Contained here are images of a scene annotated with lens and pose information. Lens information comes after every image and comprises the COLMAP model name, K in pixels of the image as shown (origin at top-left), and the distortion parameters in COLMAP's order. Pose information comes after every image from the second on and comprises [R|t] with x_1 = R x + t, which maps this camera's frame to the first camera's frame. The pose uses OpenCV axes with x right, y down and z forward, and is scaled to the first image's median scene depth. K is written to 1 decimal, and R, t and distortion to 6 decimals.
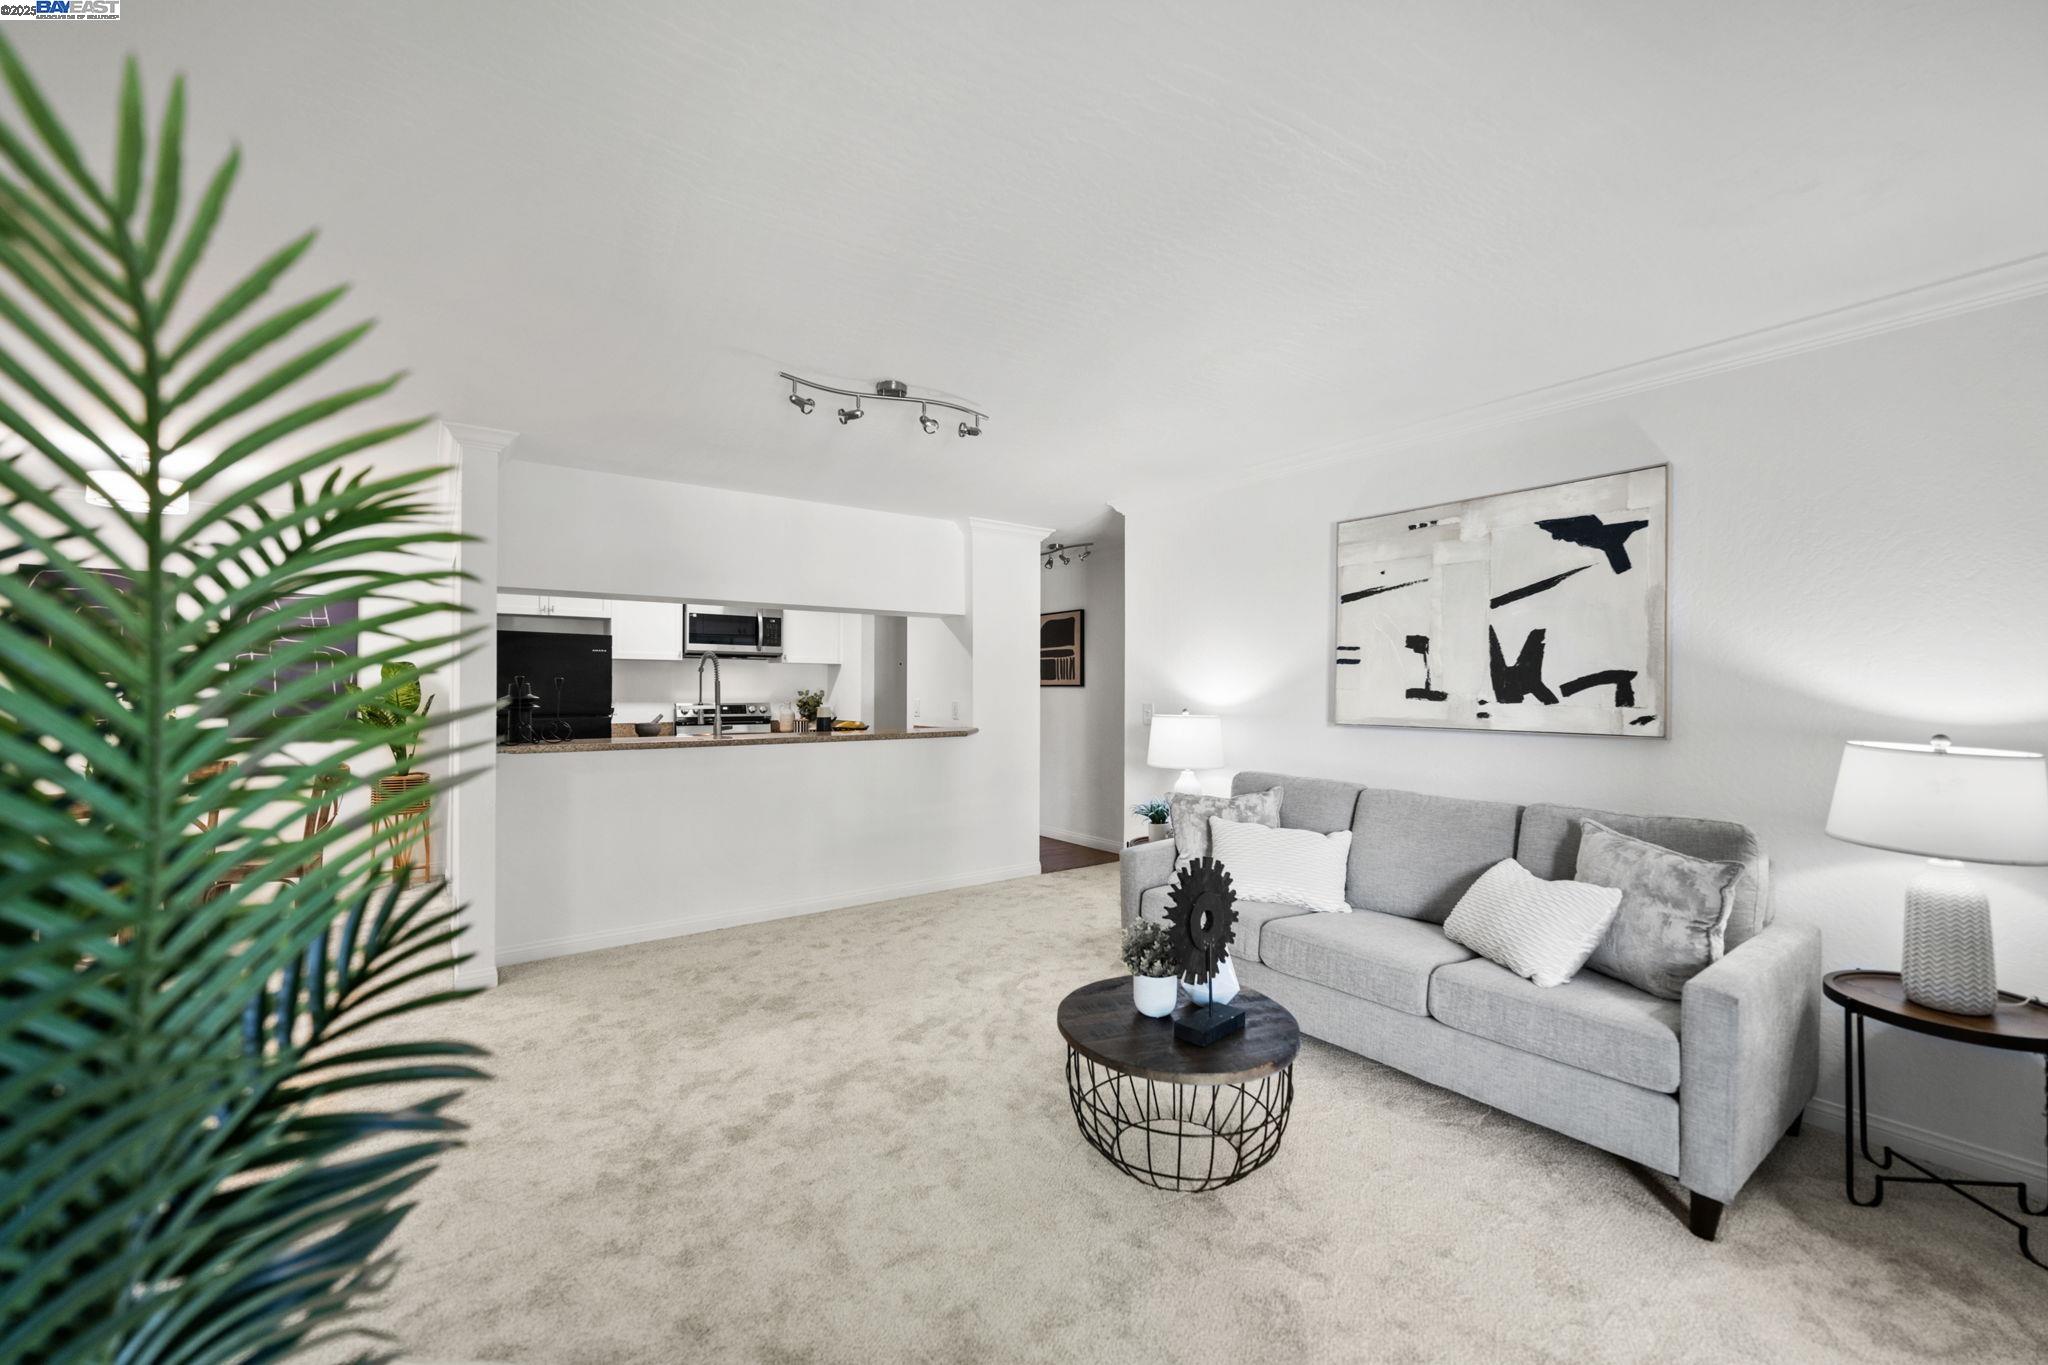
lens RADIAL K [[808.8, 0, 1019.4], [0, 808.8, 687.7], [0, 0, 1]] dist [-0.002093, -0.000164]
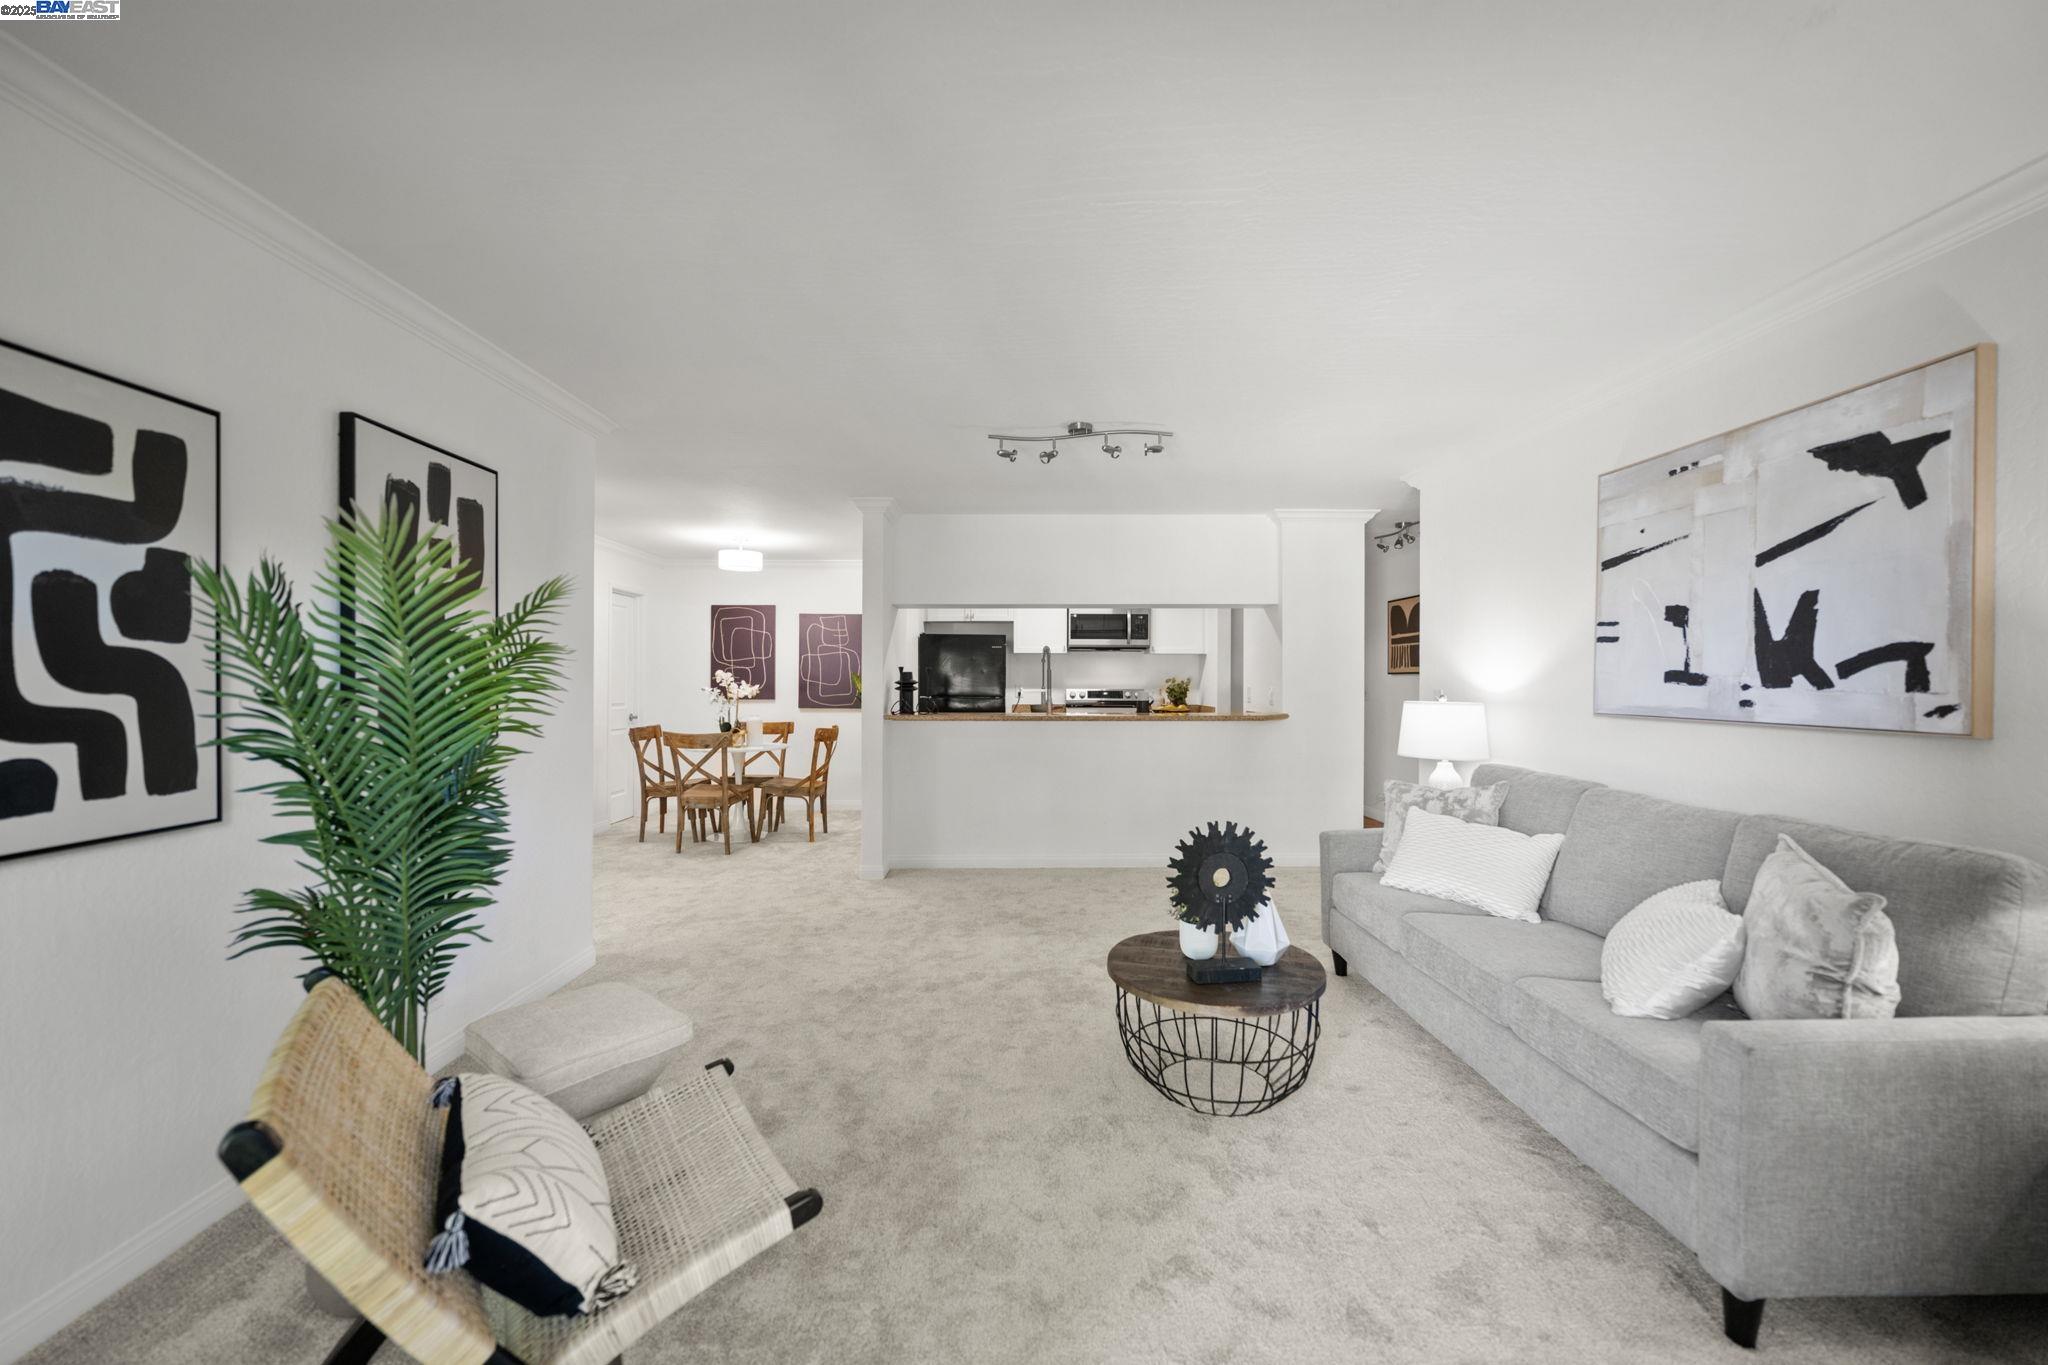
lens RADIAL K [[804.2, 0, 1024.3], [0, 804.2, 682.1], [0, 0, 1]] dist [-0.000046, 0.000103]
pose [[0.817460, 0.001243, -0.575985, 0.468307], [0.001104, 0.999992, 0.003725, 0.010083], [0.575985, -0.003681, 0.817452, -0.045360]]
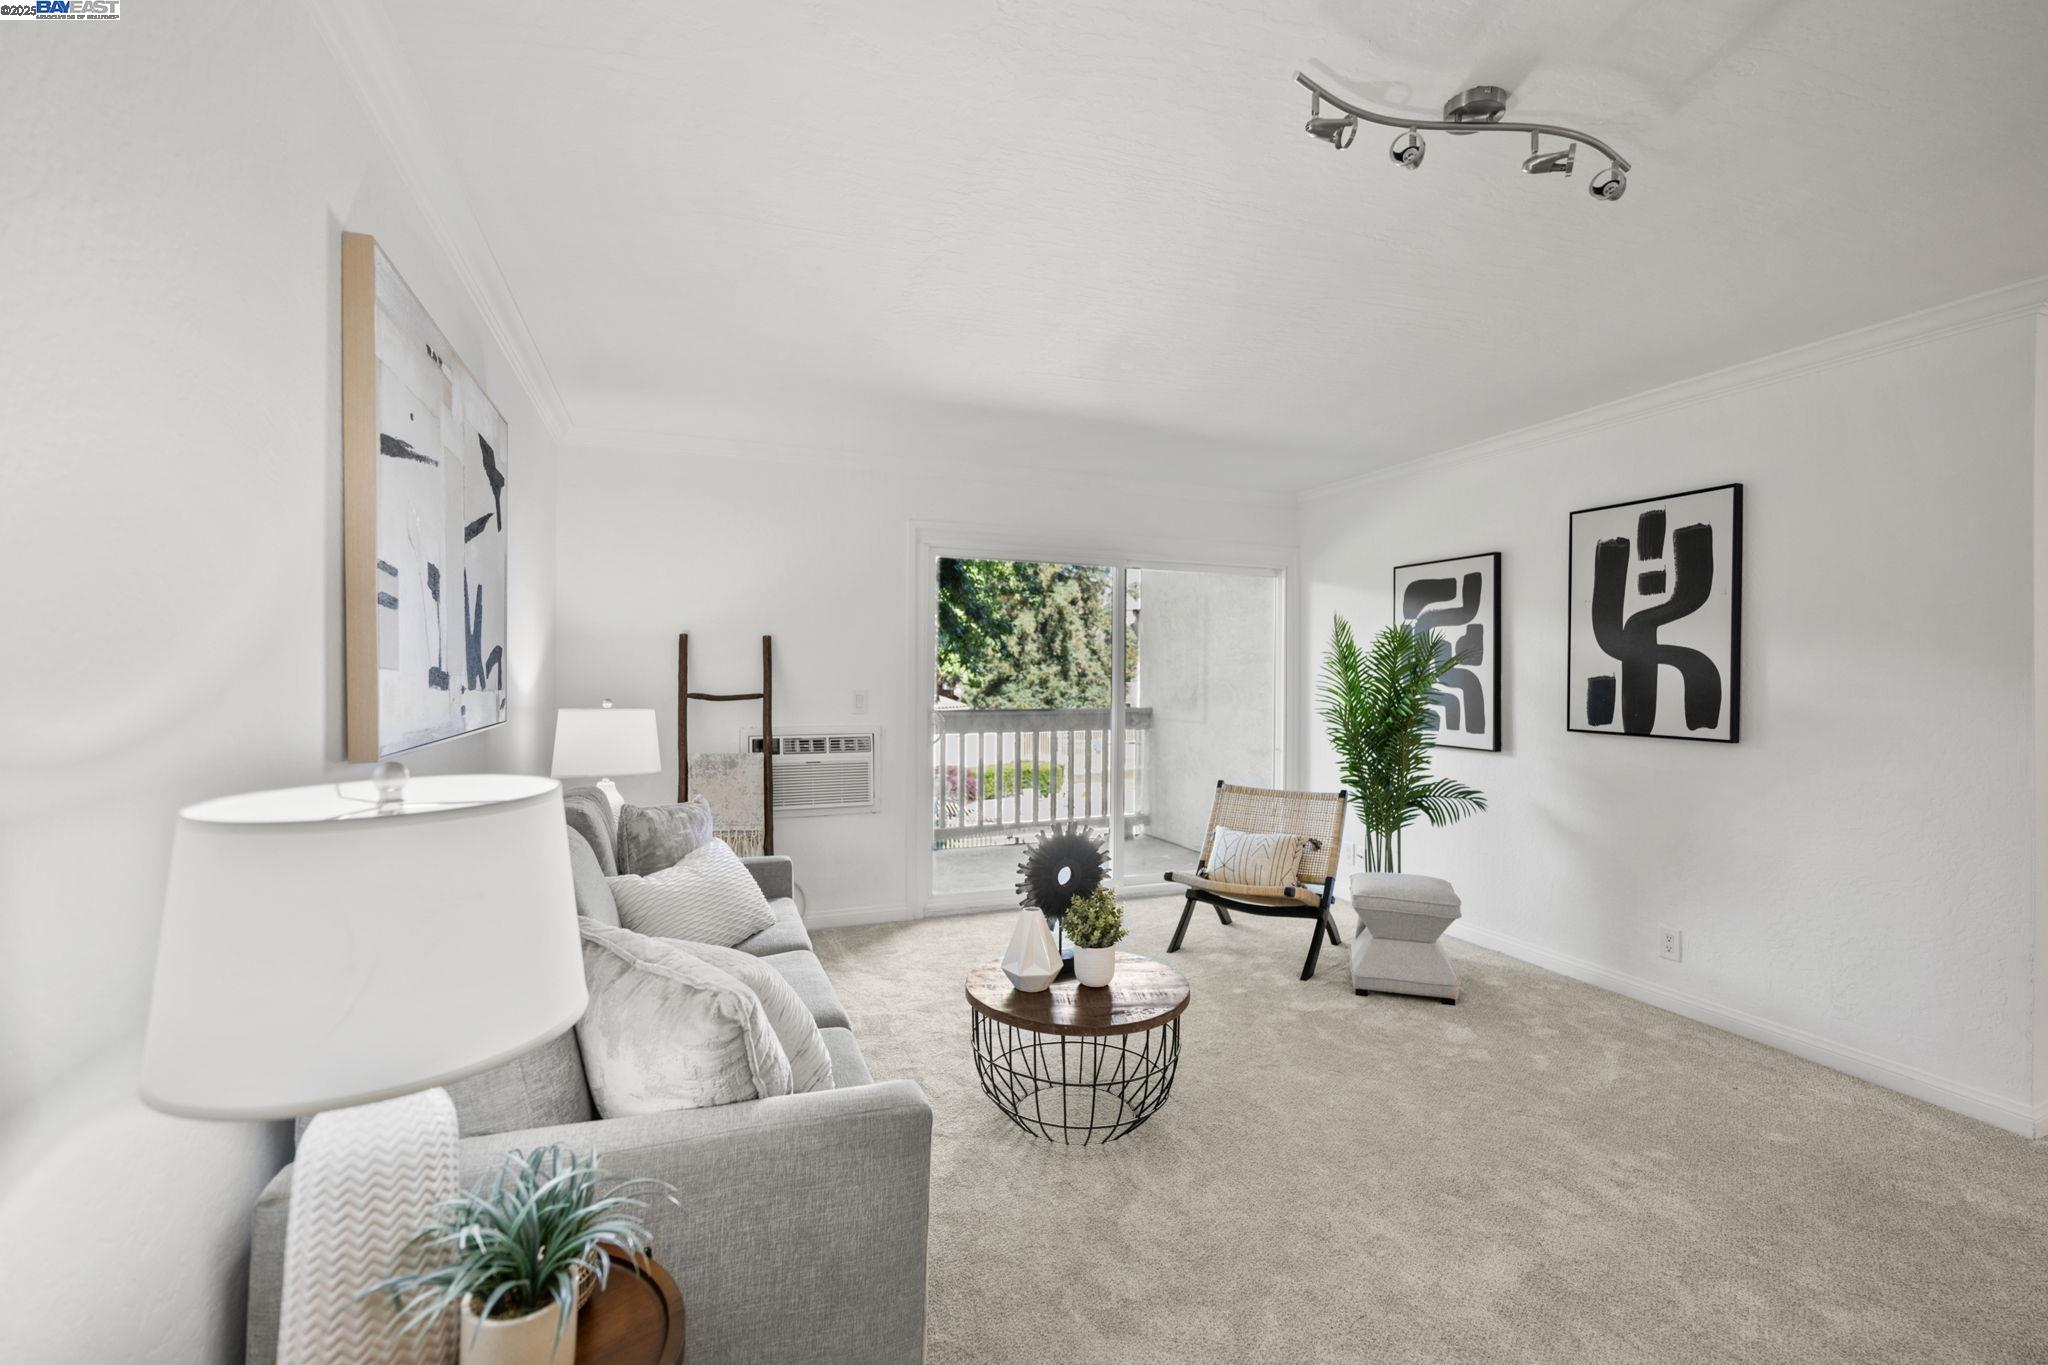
lens RADIAL K [[871.2, 0, 1012.2], [0, 871.2, 672.6], [0, 0, 1]] dist [-0.001537, -0.000020]
pose [[-0.963599, -0.008575, 0.267214, -0.018258], [-0.008842, 0.999961, 0.000202, 0.000951], [-0.267205, -0.002168, -0.963637, 1.599822]]
